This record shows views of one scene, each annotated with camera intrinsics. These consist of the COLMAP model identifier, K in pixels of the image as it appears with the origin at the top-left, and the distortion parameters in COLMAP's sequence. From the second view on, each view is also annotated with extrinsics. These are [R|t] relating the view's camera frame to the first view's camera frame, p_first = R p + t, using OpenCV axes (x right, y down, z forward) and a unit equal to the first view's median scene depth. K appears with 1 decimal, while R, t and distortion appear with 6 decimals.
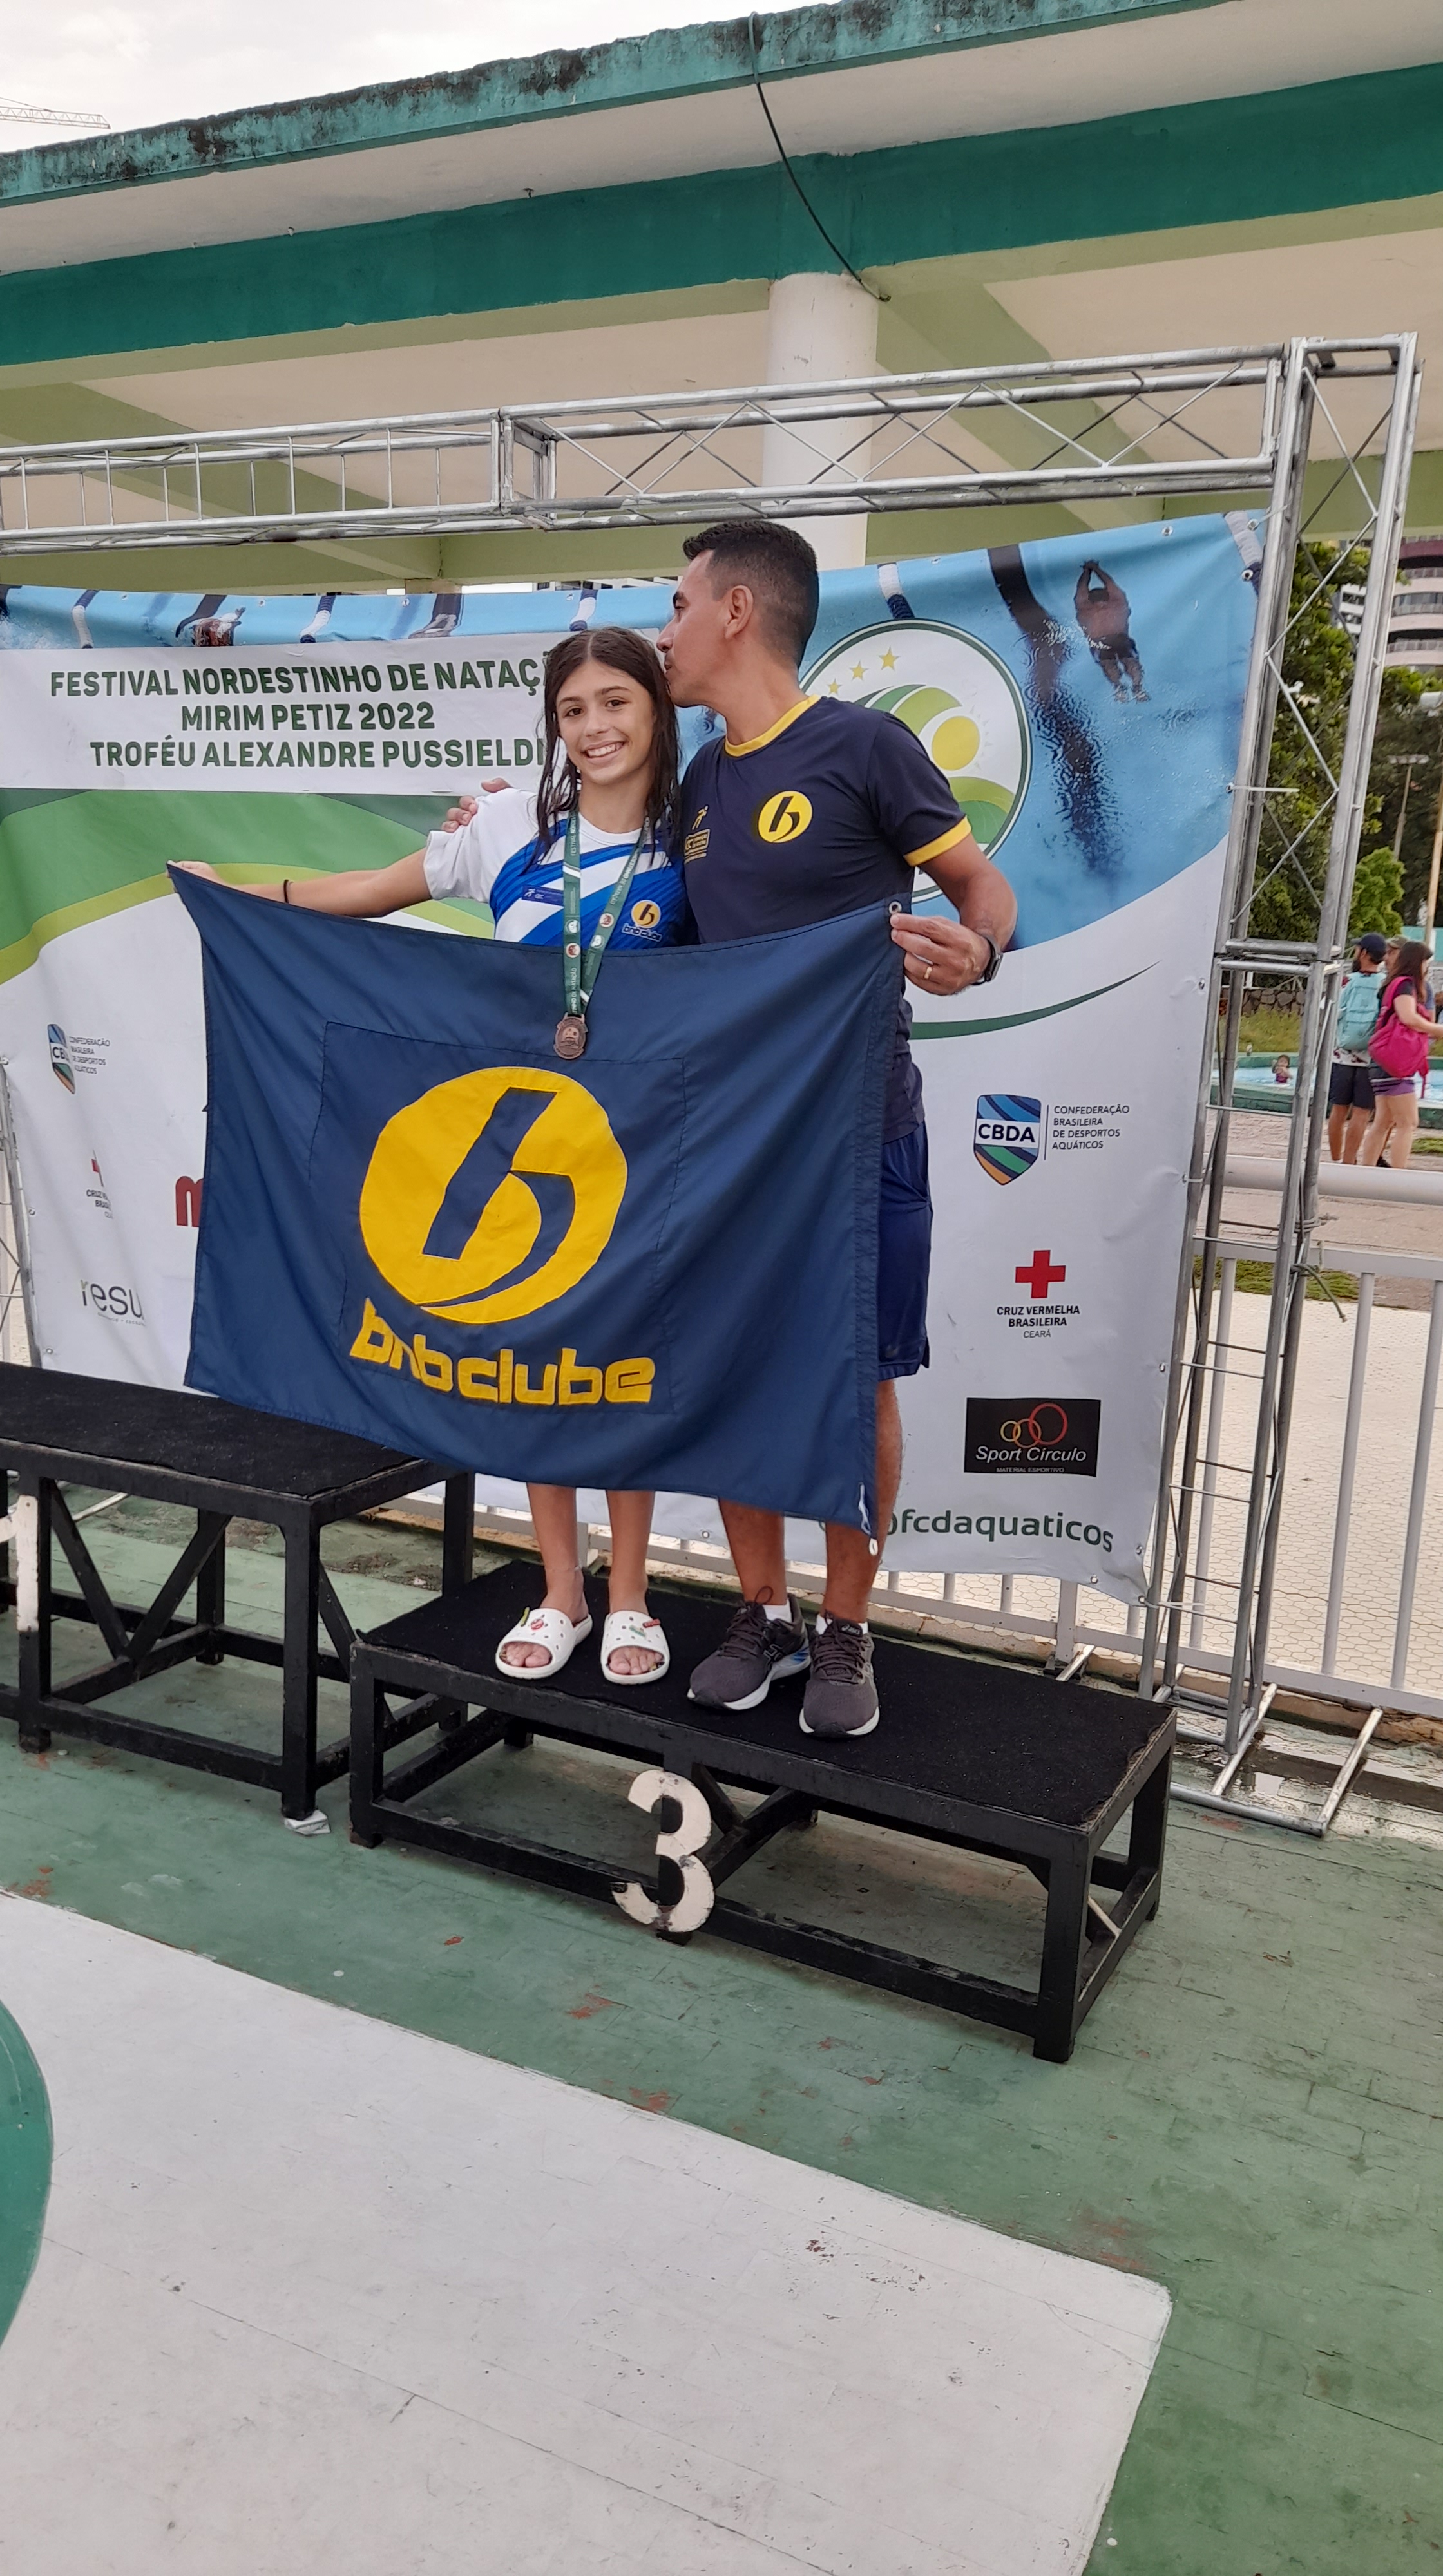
lens RADIAL K [[1875.1, 0, 721.5], [0, 1875.1, 1288.0], [0, 0, 1]] dist [-0.001991, 0.000842]
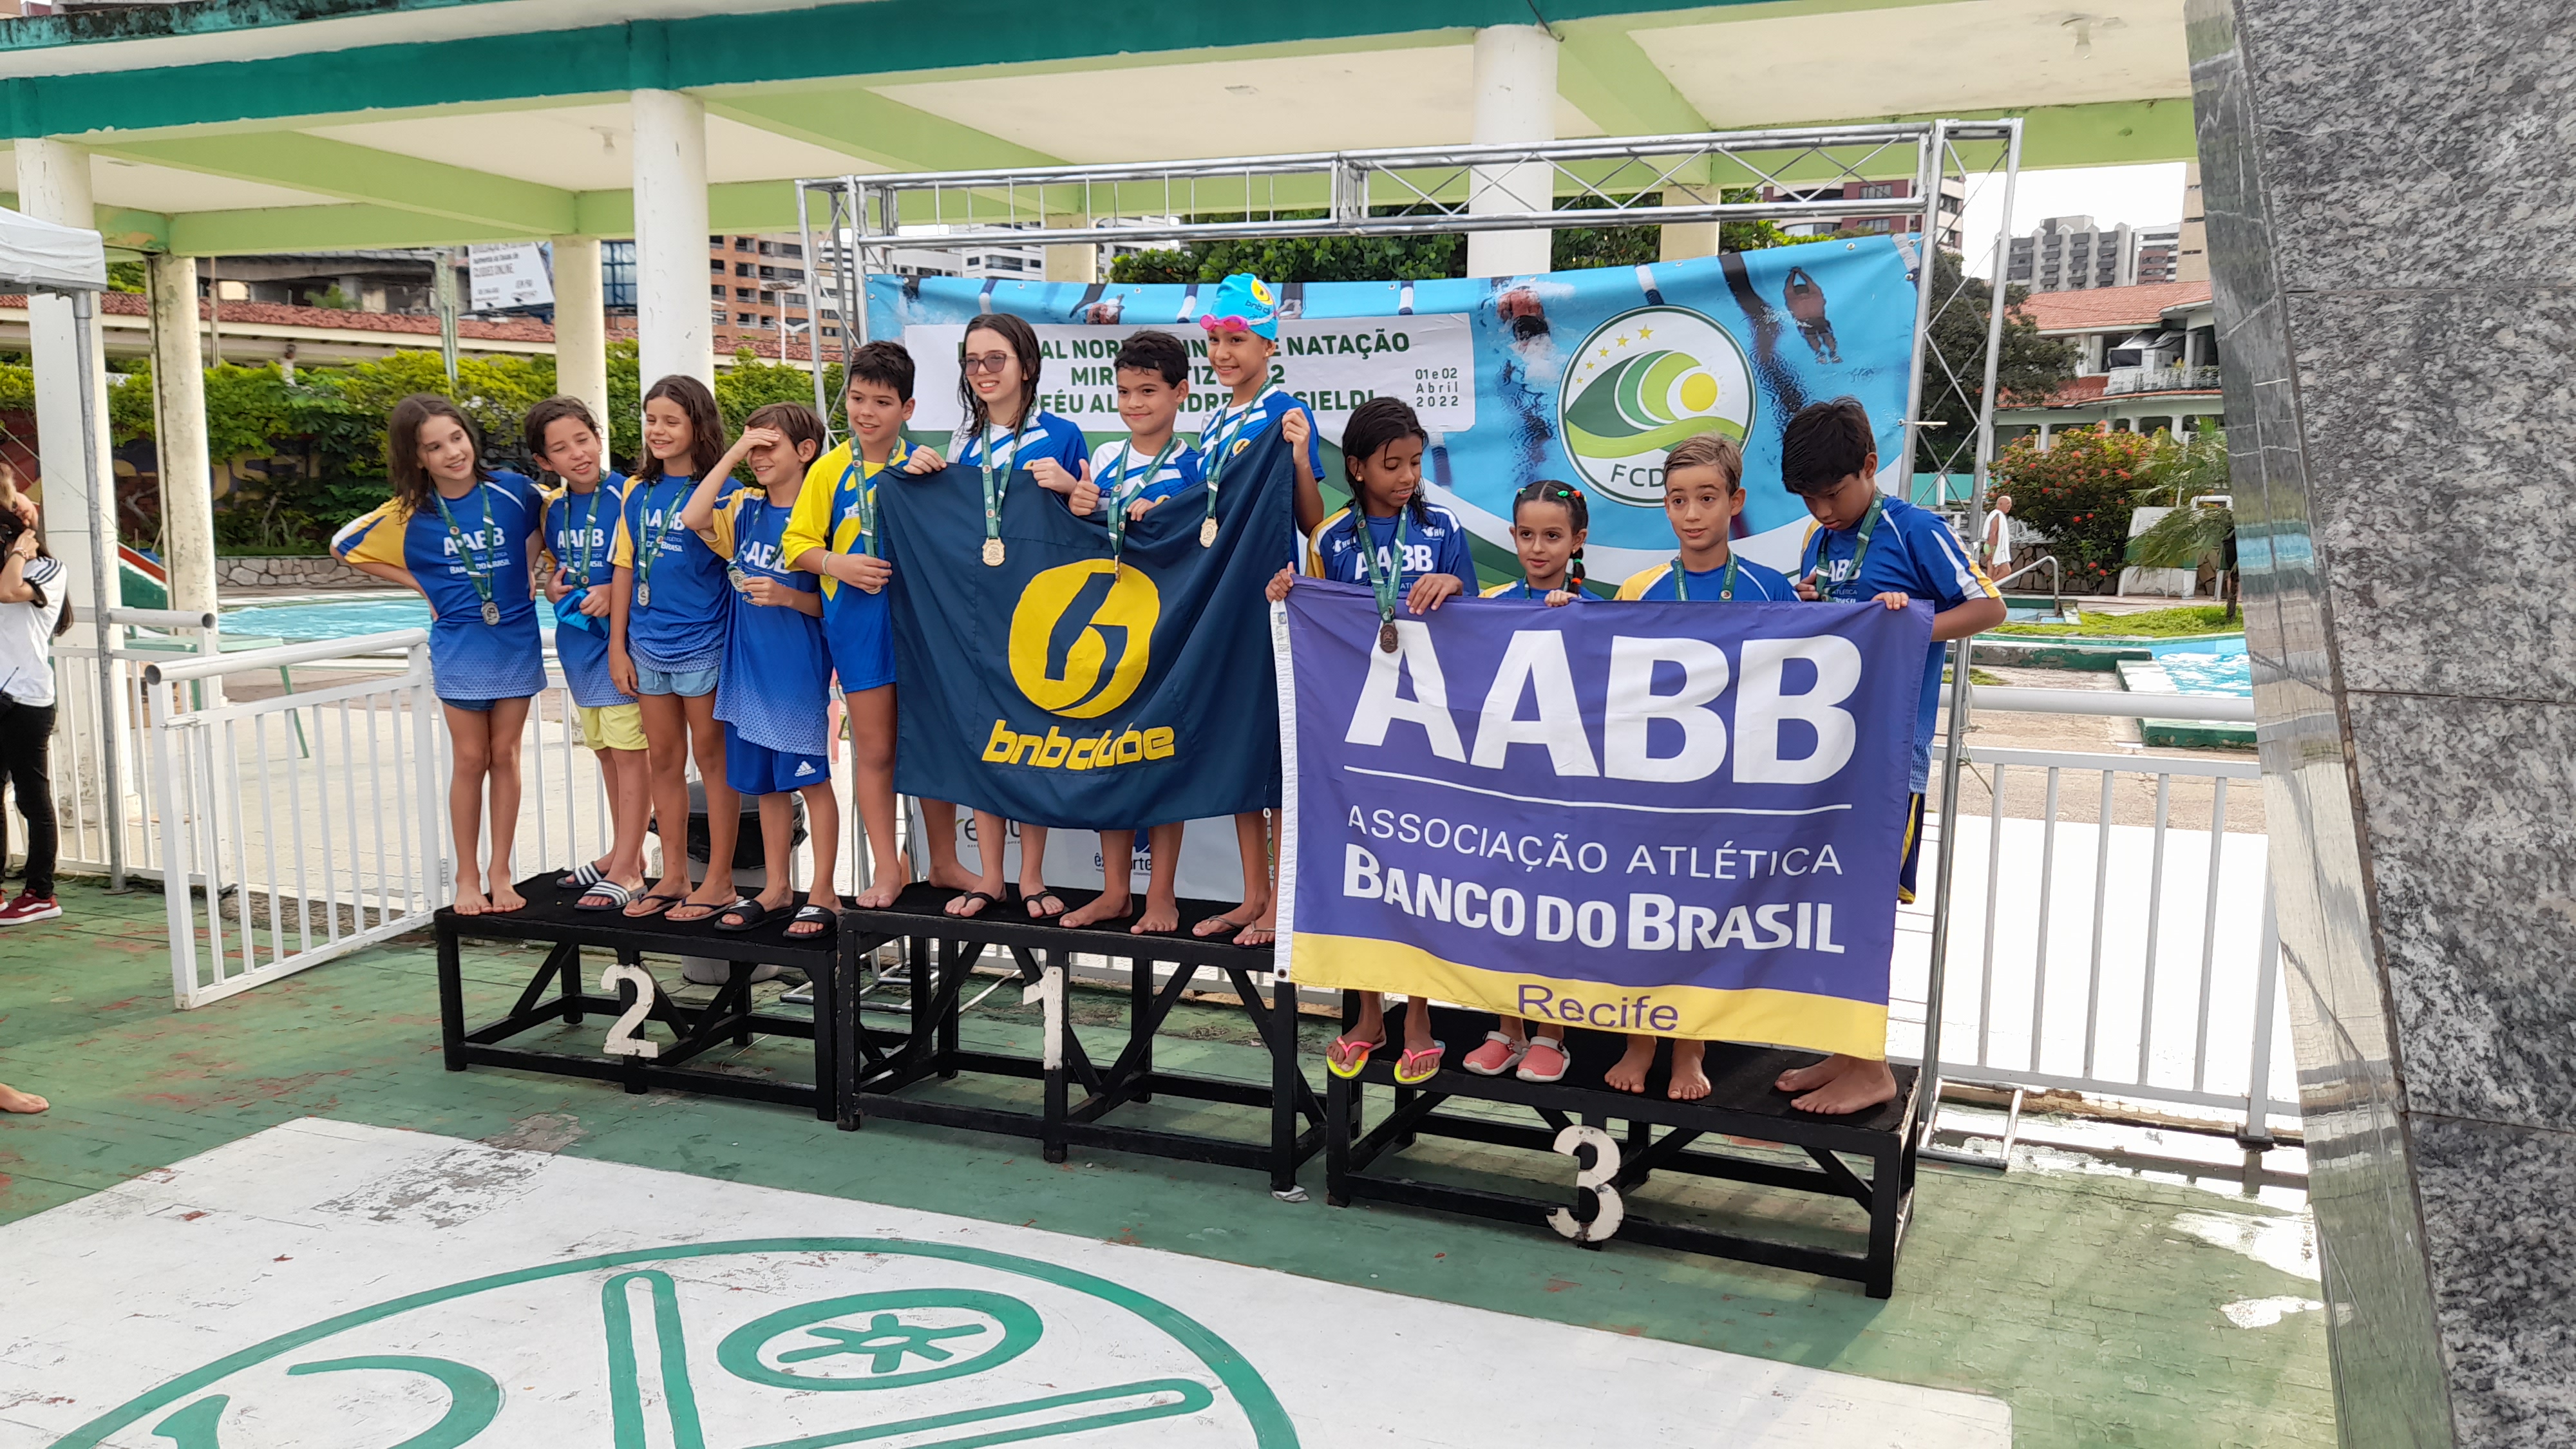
lens RADIAL K [[1874.8, 0, 1288.0], [0, 1874.8, 724.5], [0, 0, 1]] dist [-0.001991, 0.000842]
pose [[0.997220, -0.039529, 0.063170, -0.286774], [0.043036, 0.997550, -0.055153, 0.019437], [-0.060835, 0.057718, 0.996478, -0.366805]]
